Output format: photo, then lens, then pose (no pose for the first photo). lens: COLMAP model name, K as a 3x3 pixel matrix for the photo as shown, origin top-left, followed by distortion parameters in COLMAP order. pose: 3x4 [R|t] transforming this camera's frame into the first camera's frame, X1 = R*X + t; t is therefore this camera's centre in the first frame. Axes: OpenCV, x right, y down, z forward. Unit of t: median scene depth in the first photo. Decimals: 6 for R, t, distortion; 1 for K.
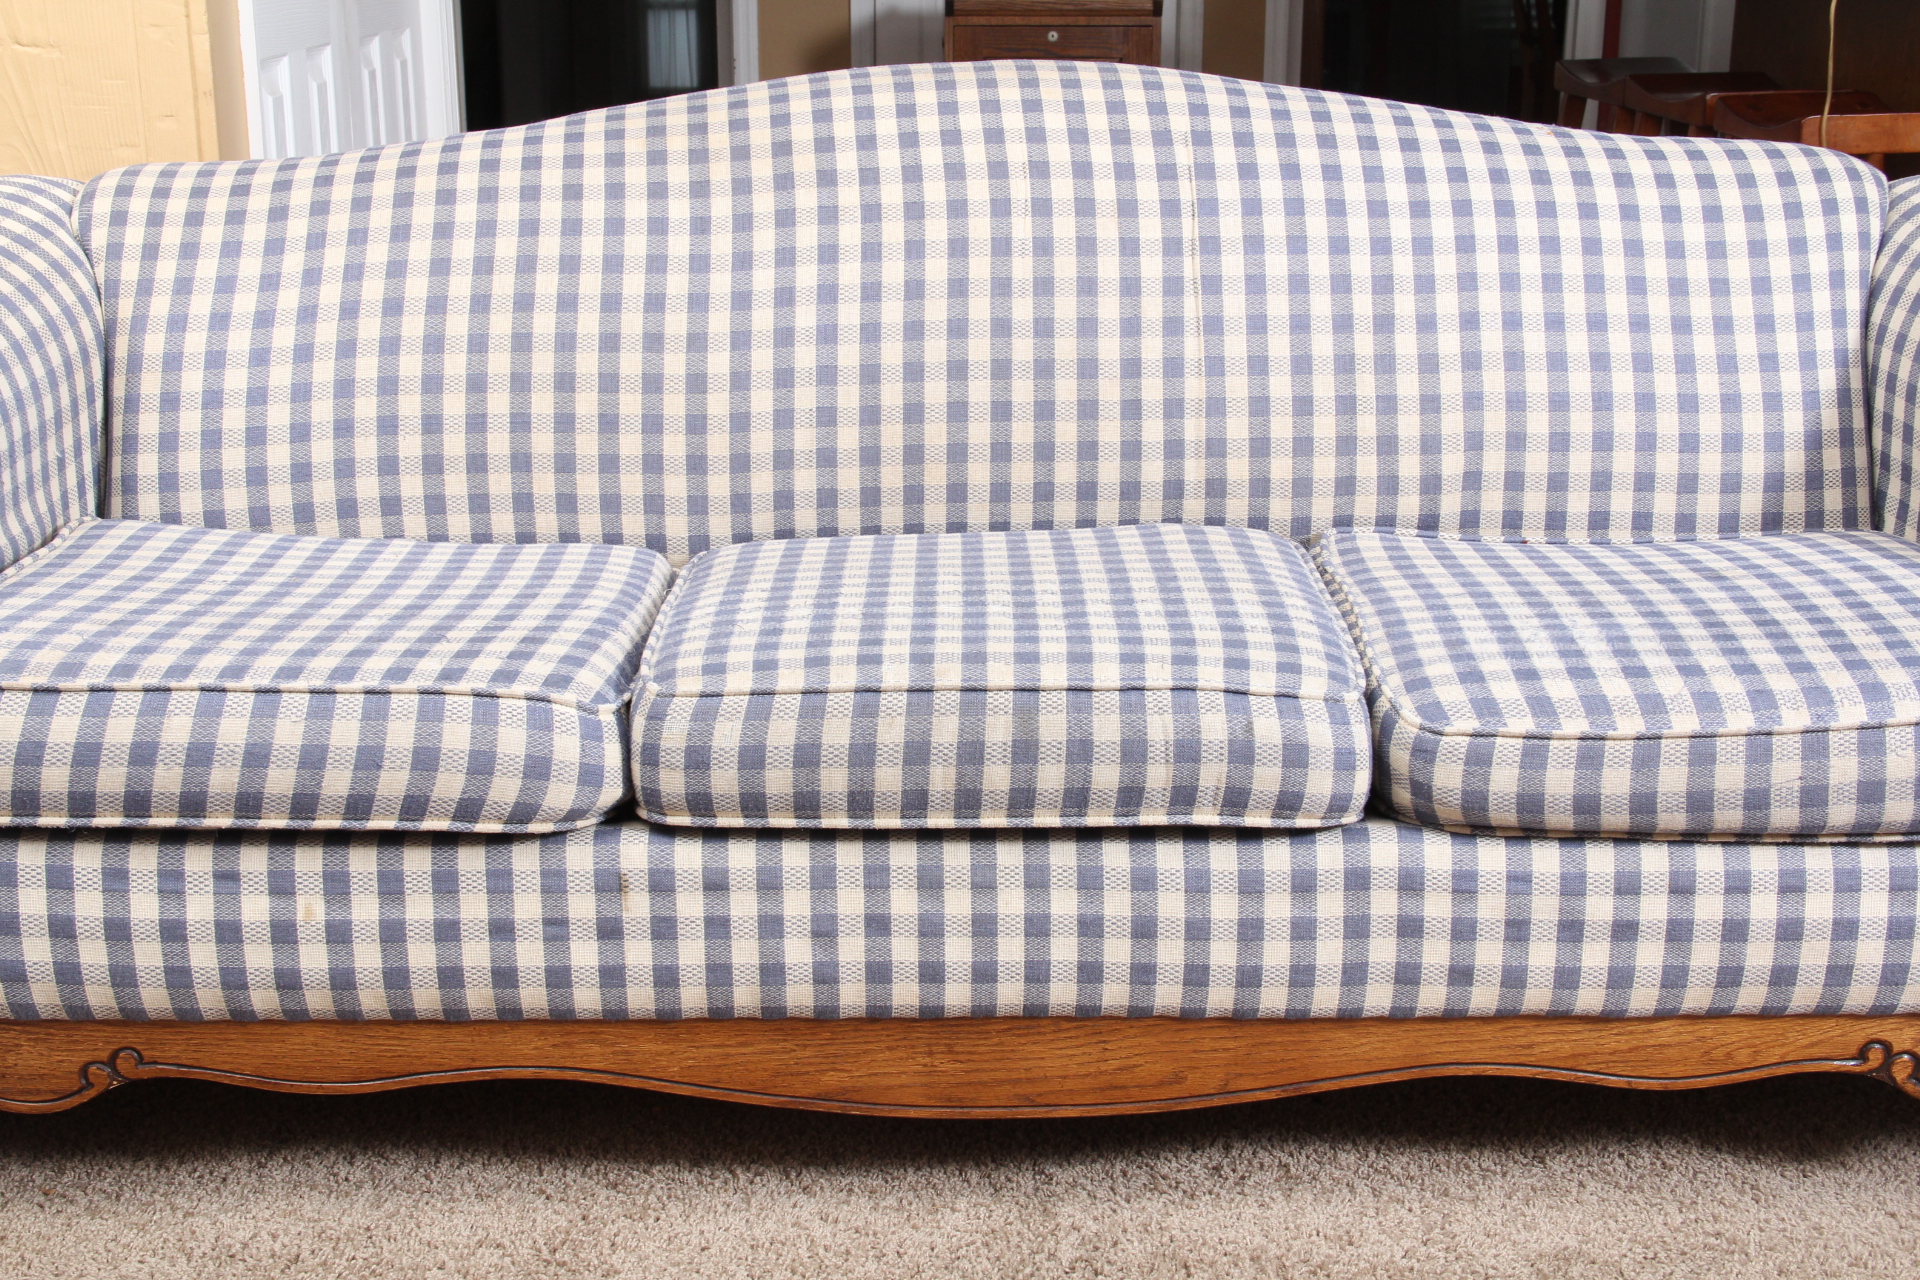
lens RADIAL K [[2905.9, 0, 991.0], [0, 2905.9, 668.7], [0, 0, 1]] dist [0.119227, 0.000000]
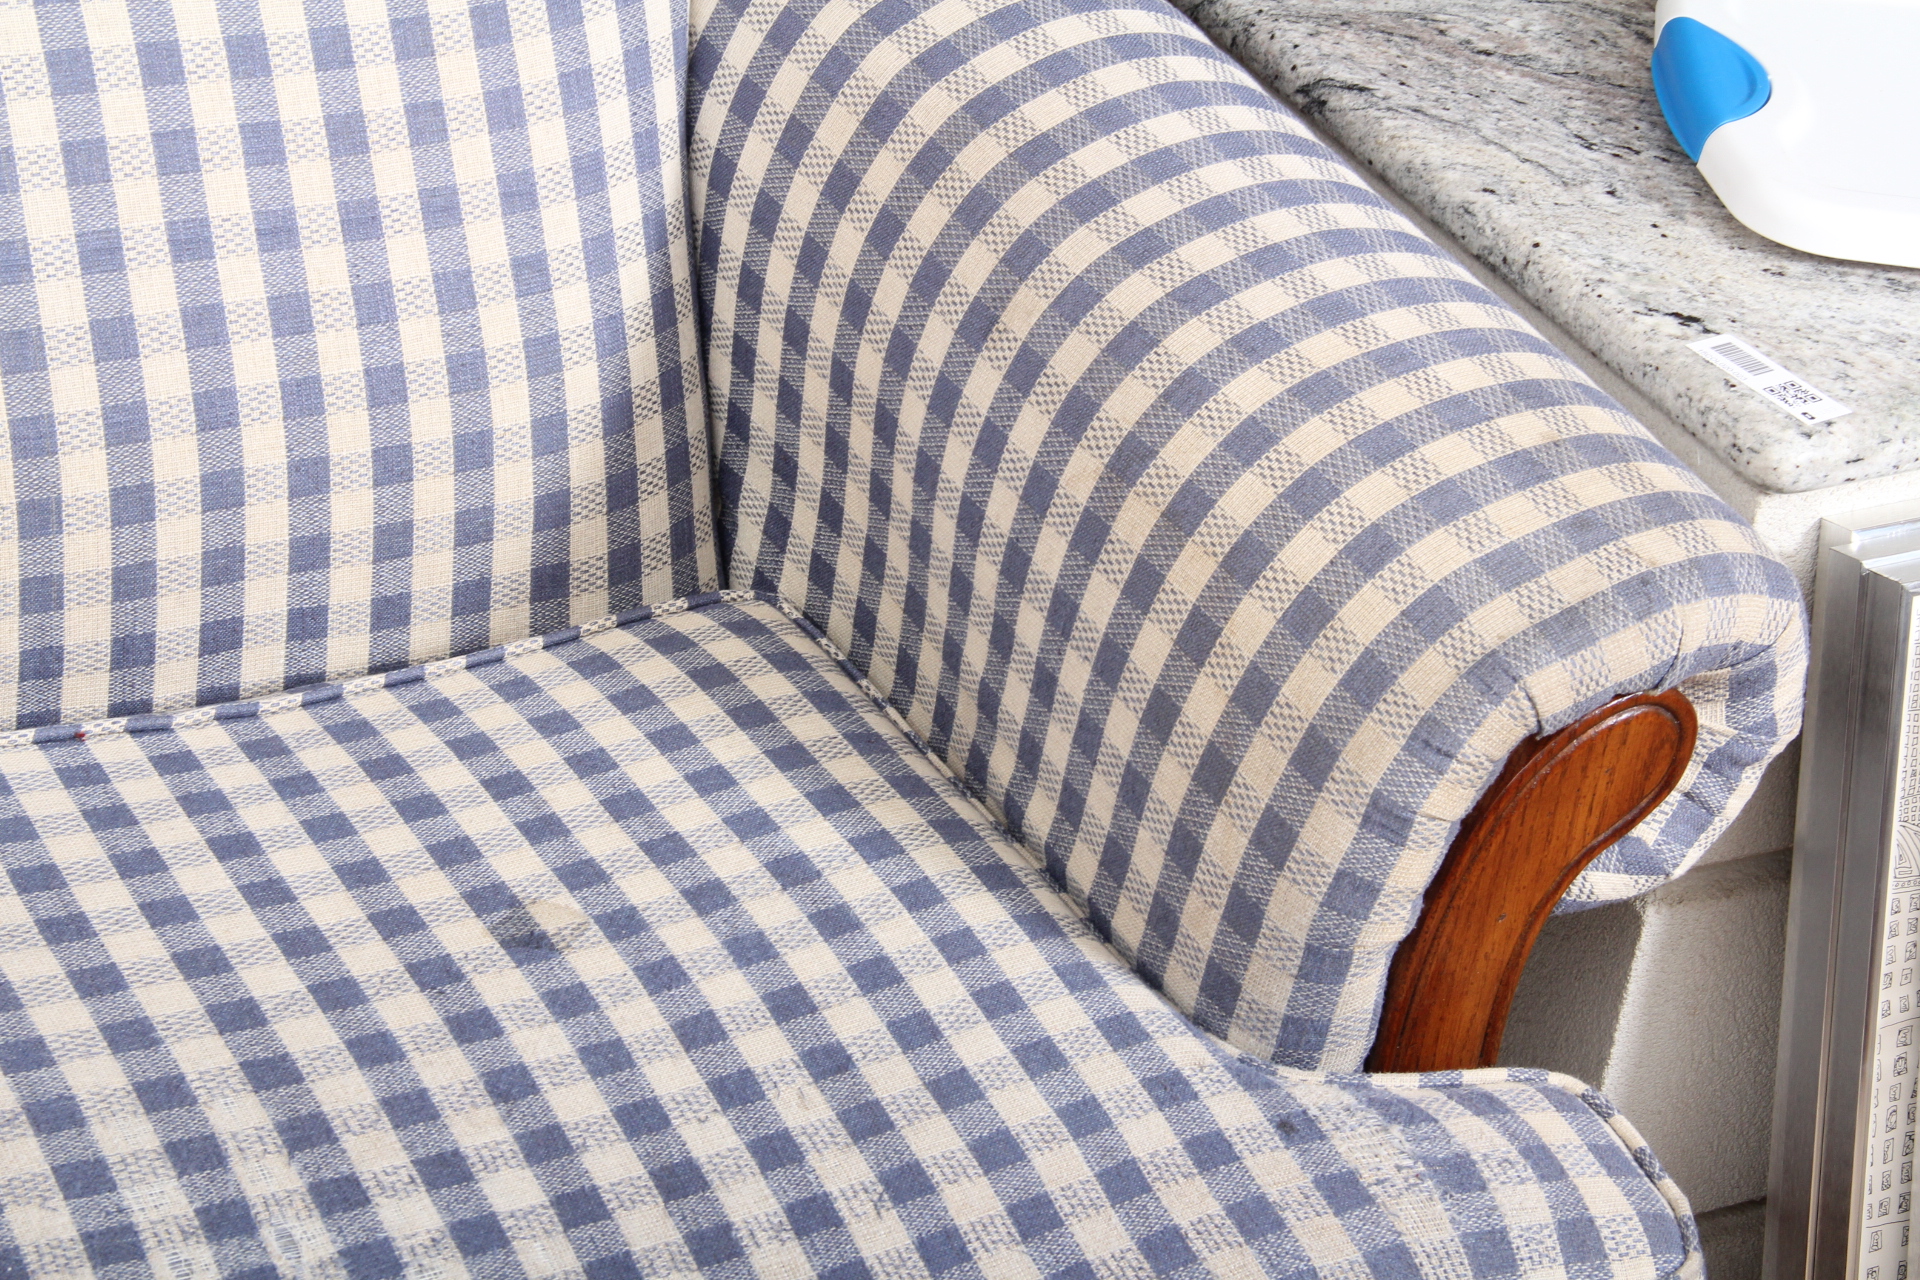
lens RADIAL K [[4082.6, 0, 1011.4], [0, 4082.6, 673.3], [0, 0, 1]] dist [0.294633, 0.000000]
pose [[0.876805, -0.156164, 0.454781, 0.011912], [-0.008894, 0.940365, 0.340051, -0.276654], [-0.480764, -0.302203, 0.823128, 0.374091]]
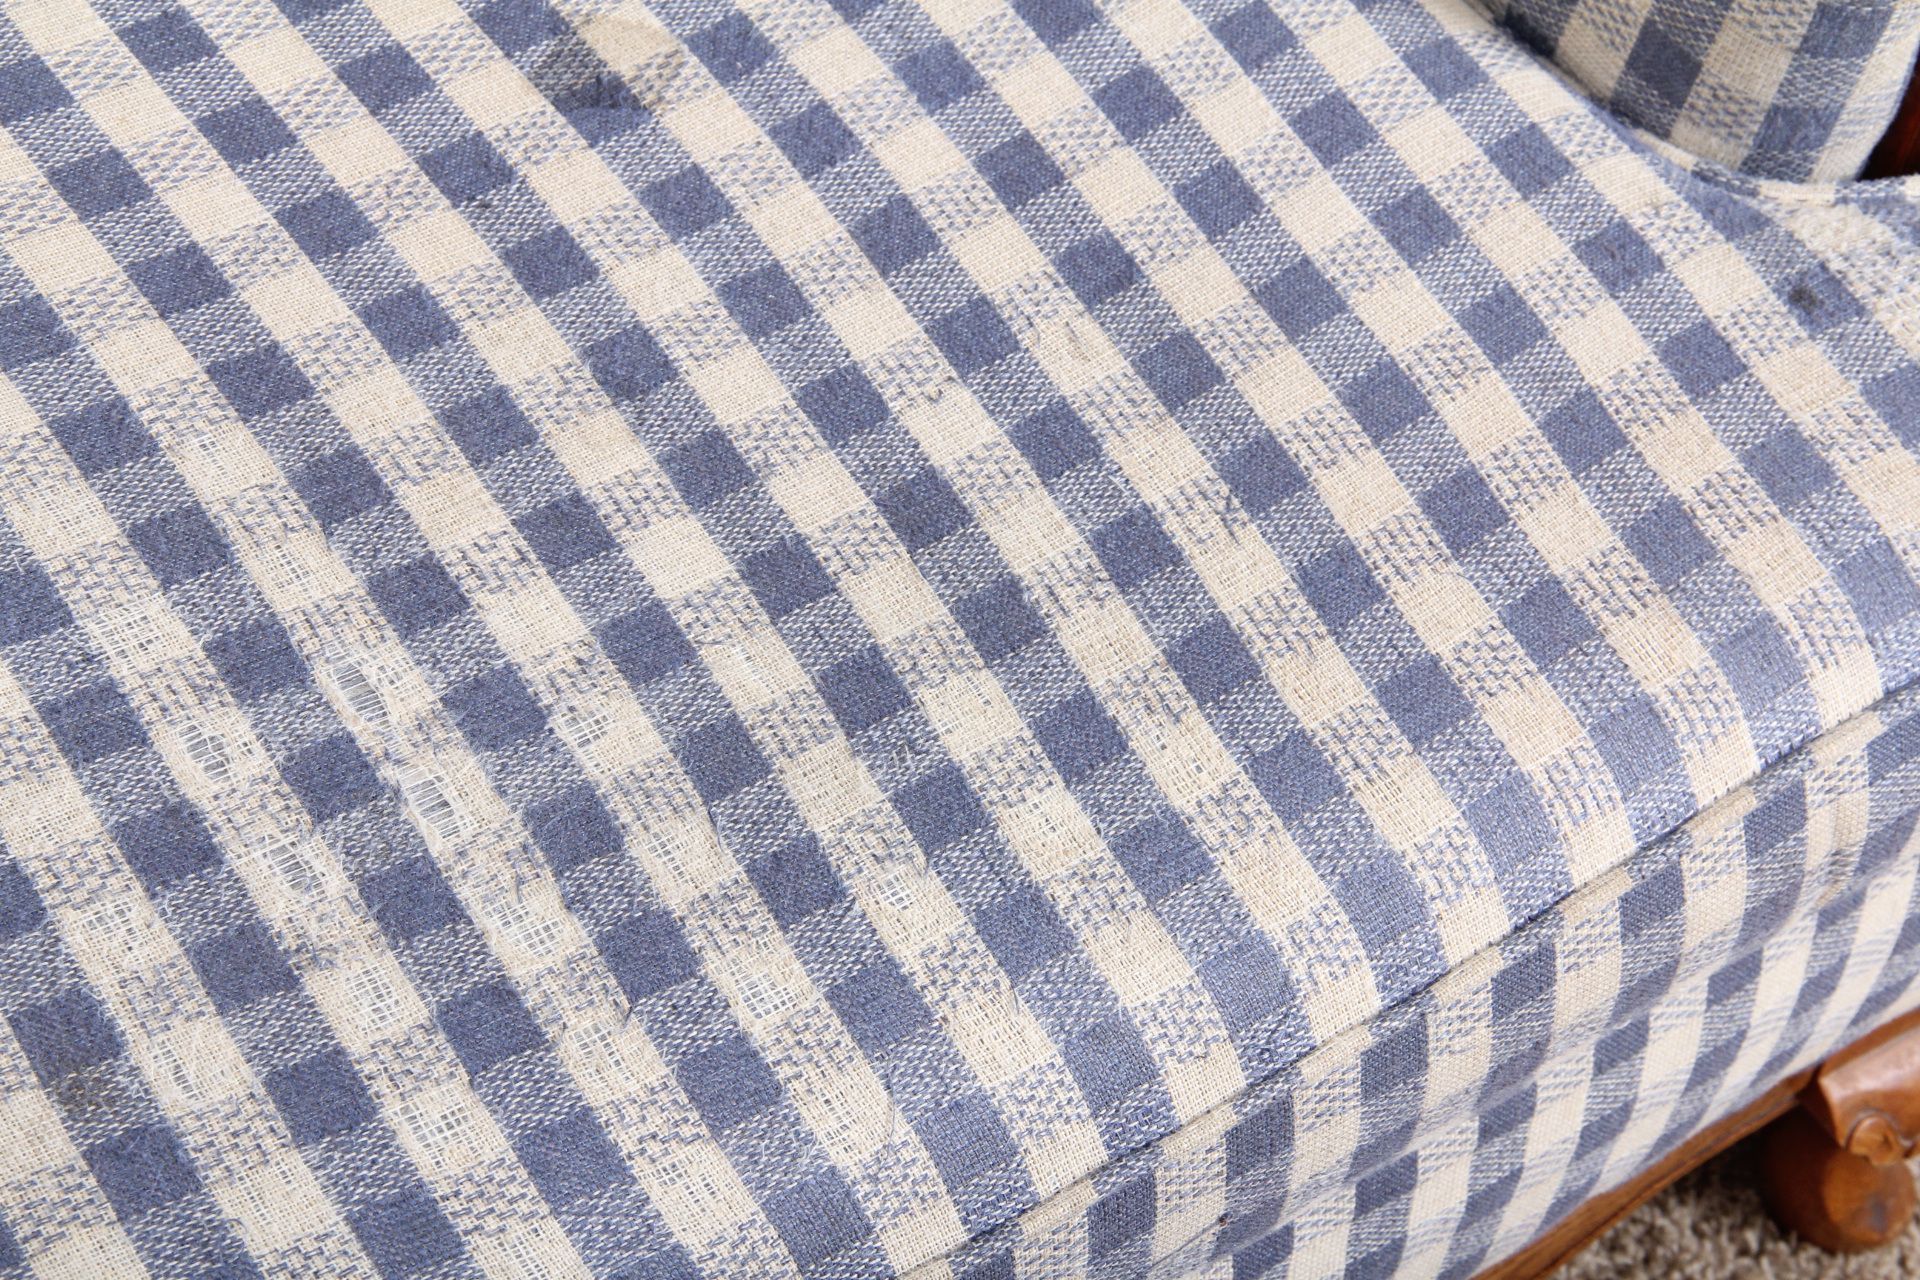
lens RADIAL K [[5070.5, 0, 973.3], [0, 5070.5, 558.6], [0, 0, 1]] dist [0.414126, 0.000000]
pose [[0.820255, -0.369943, 0.436261, 0.023443], [0.017060, 0.778180, 0.627809, -0.298548], [-0.571744, -0.507521, 0.644617, 0.547019]]
